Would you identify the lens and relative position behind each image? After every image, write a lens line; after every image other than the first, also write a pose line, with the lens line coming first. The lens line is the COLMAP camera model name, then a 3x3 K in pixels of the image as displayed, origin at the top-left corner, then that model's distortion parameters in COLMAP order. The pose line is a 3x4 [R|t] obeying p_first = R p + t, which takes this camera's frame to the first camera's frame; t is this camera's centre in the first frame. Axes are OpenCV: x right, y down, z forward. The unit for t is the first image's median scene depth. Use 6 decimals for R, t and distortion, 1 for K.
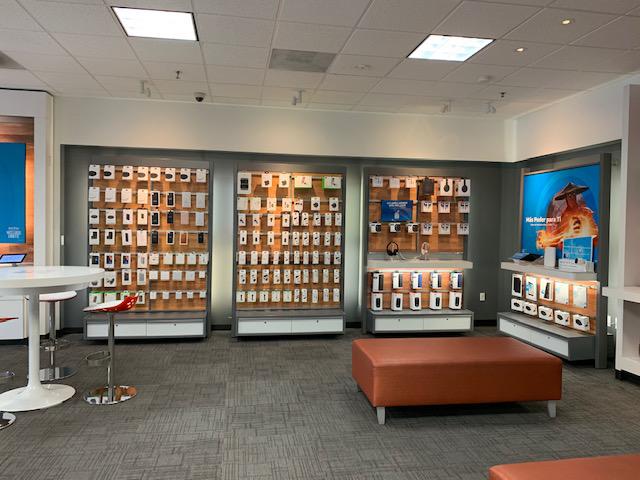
lens RADIAL K [[484.6, 0, 318.2], [0, 484.6, 236.5], [0, 0, 1]] dist [0.030996, 0.005254]
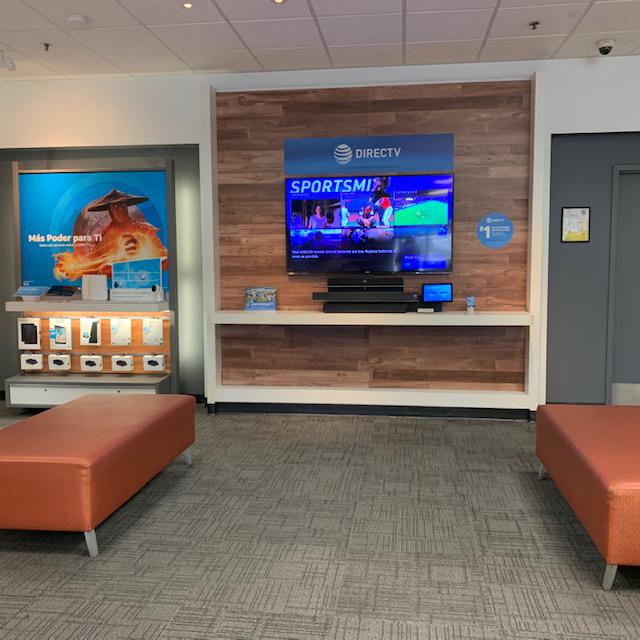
lens RADIAL K [[651.1, 0, 318.9], [0, 651.1, 322.7], [0, 0, 1]] dist [0.010676, 0.000000]
pose [[0.298876, -0.104463, 0.948557, -0.384993], [0.032204, 0.994528, 0.099379, 0.006710], [-0.953748, 0.000846, 0.300605, 0.372080]]
